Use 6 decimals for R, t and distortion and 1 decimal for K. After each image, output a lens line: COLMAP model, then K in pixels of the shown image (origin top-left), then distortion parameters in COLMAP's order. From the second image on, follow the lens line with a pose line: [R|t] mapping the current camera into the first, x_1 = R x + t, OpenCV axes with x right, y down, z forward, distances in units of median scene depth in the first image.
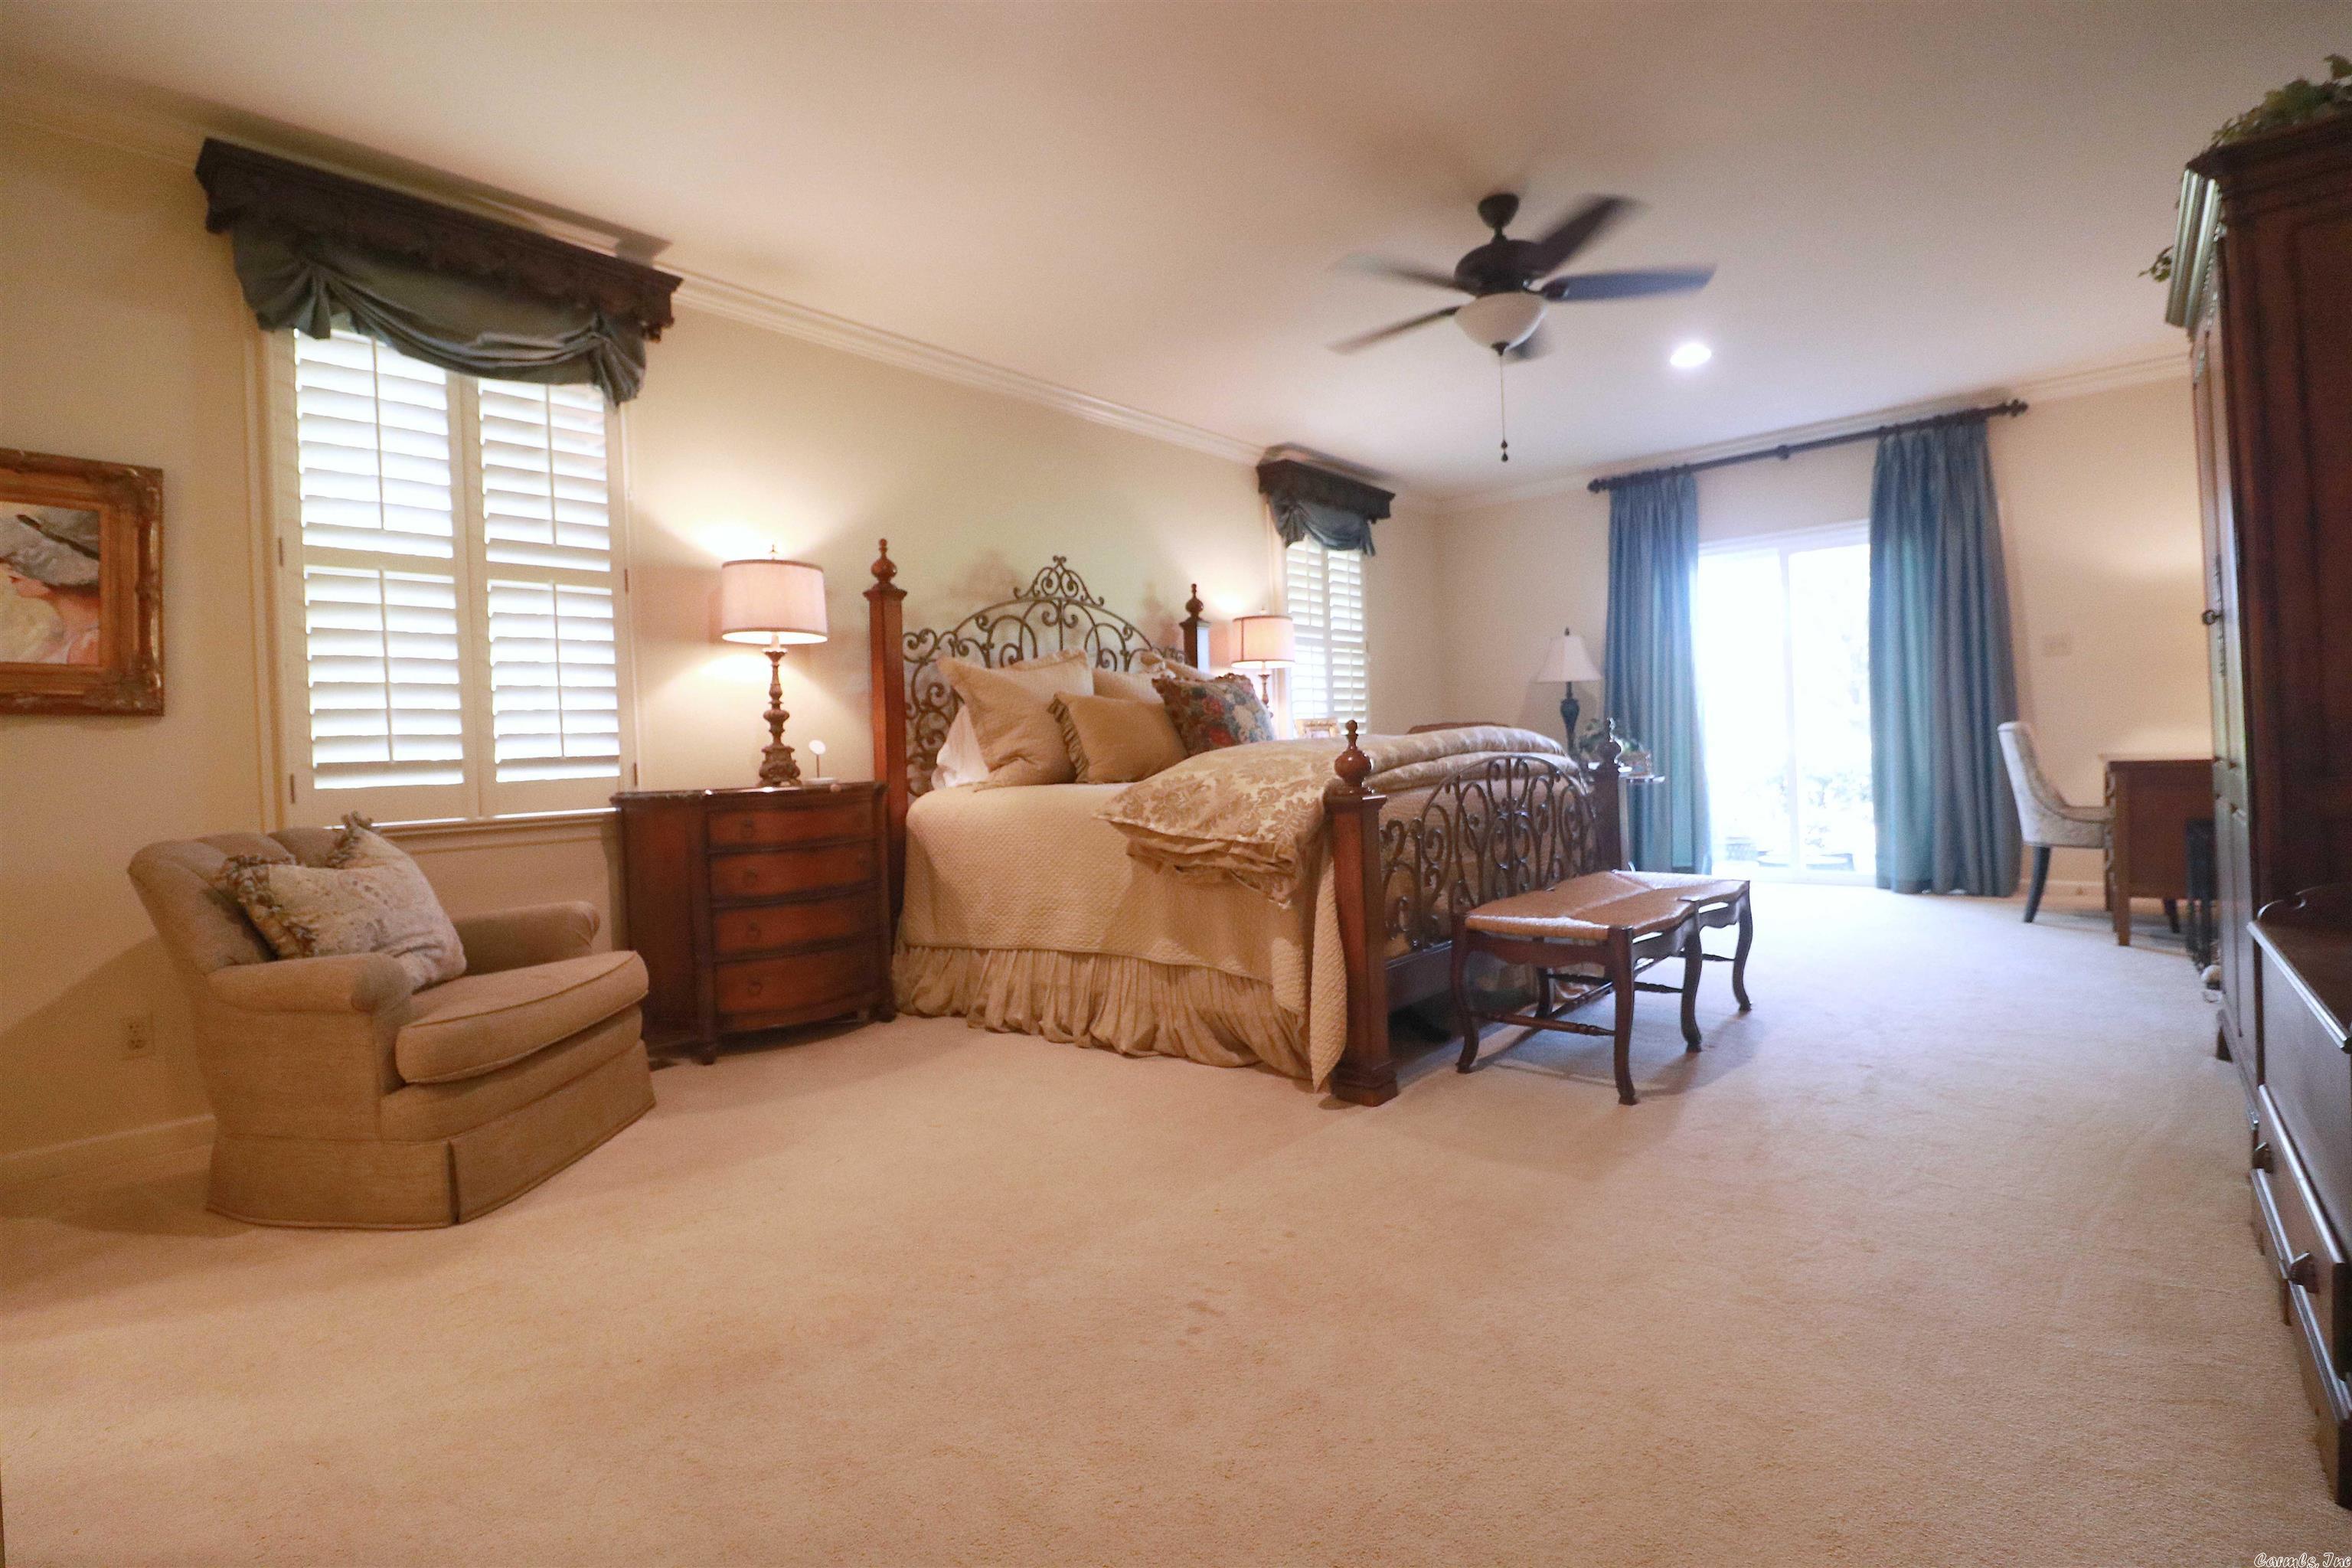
lens RADIAL K [[1083.7, 0, 1183.0], [0, 1083.7, 759.0], [0, 0, 1]] dist [-0.000551, -0.000289]
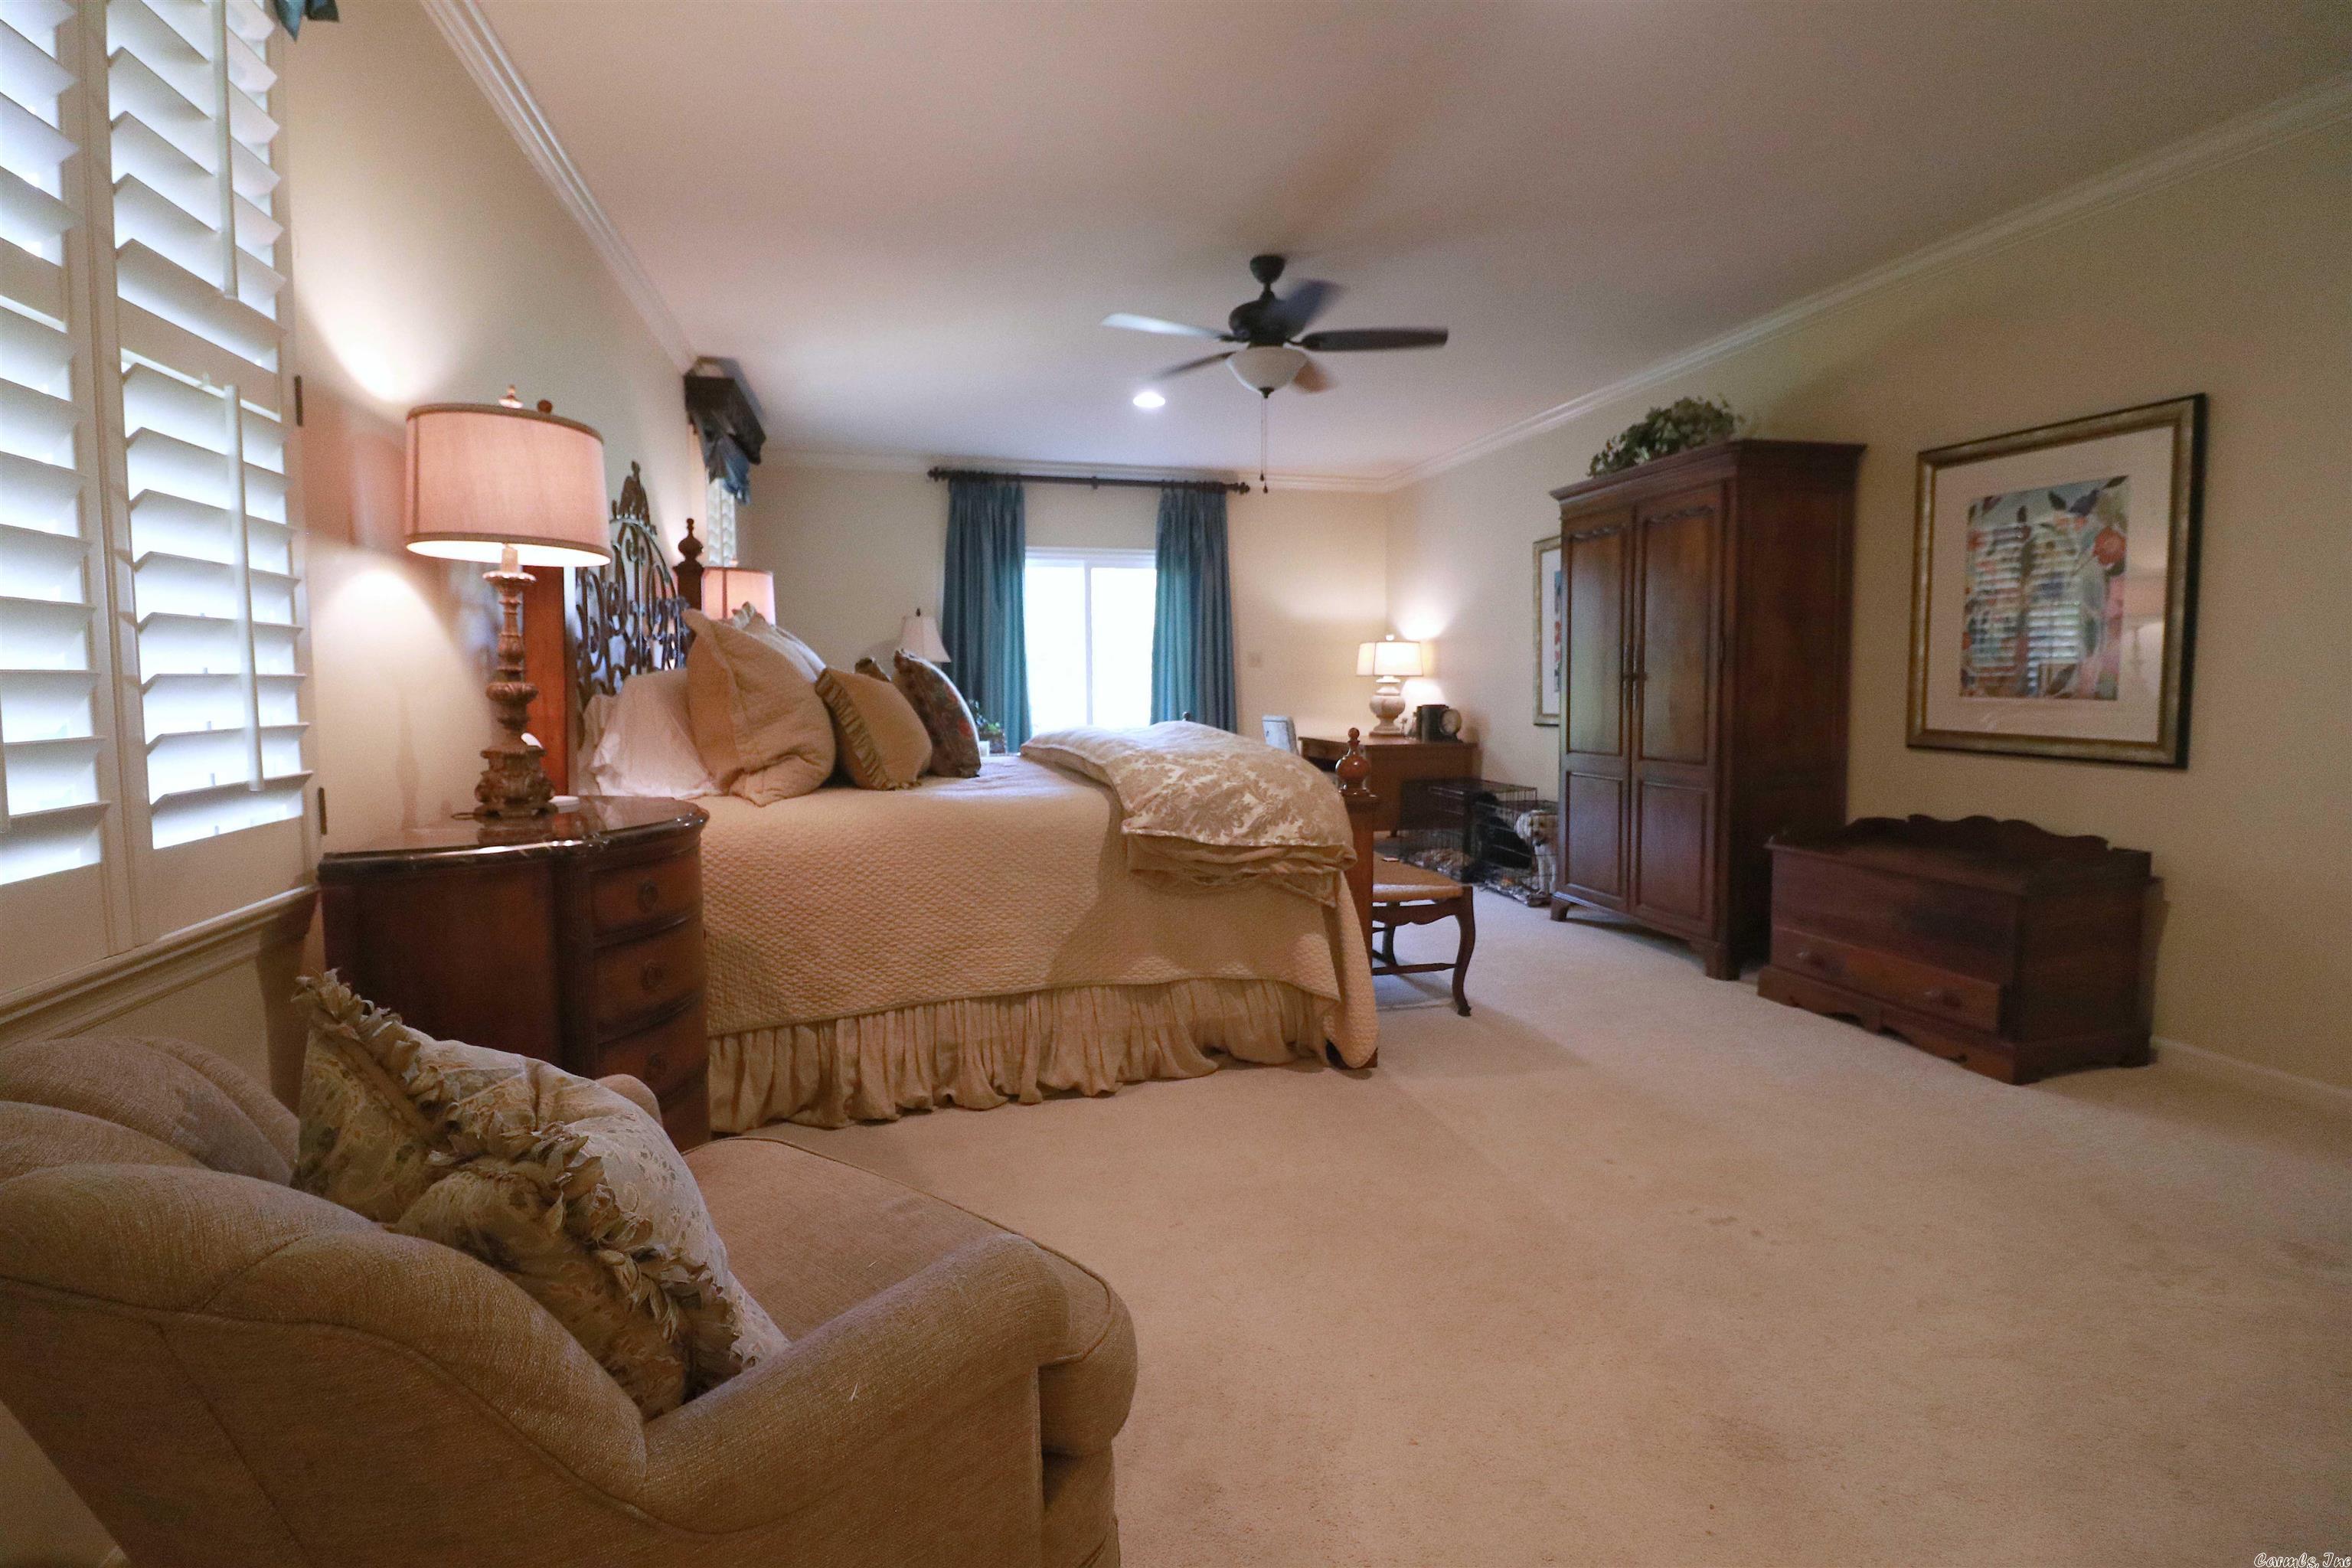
lens RADIAL K [[1078.3, 0, 1172.9], [0, 1078.3, 755.9], [0, 0, 1]] dist [-0.004730, -0.001225]
pose [[0.566047, -0.017733, 0.824182, -0.691188], [-0.014469, 0.999401, 0.031440, -0.031600], [-0.824246, -0.029722, 0.565451, 0.425275]]
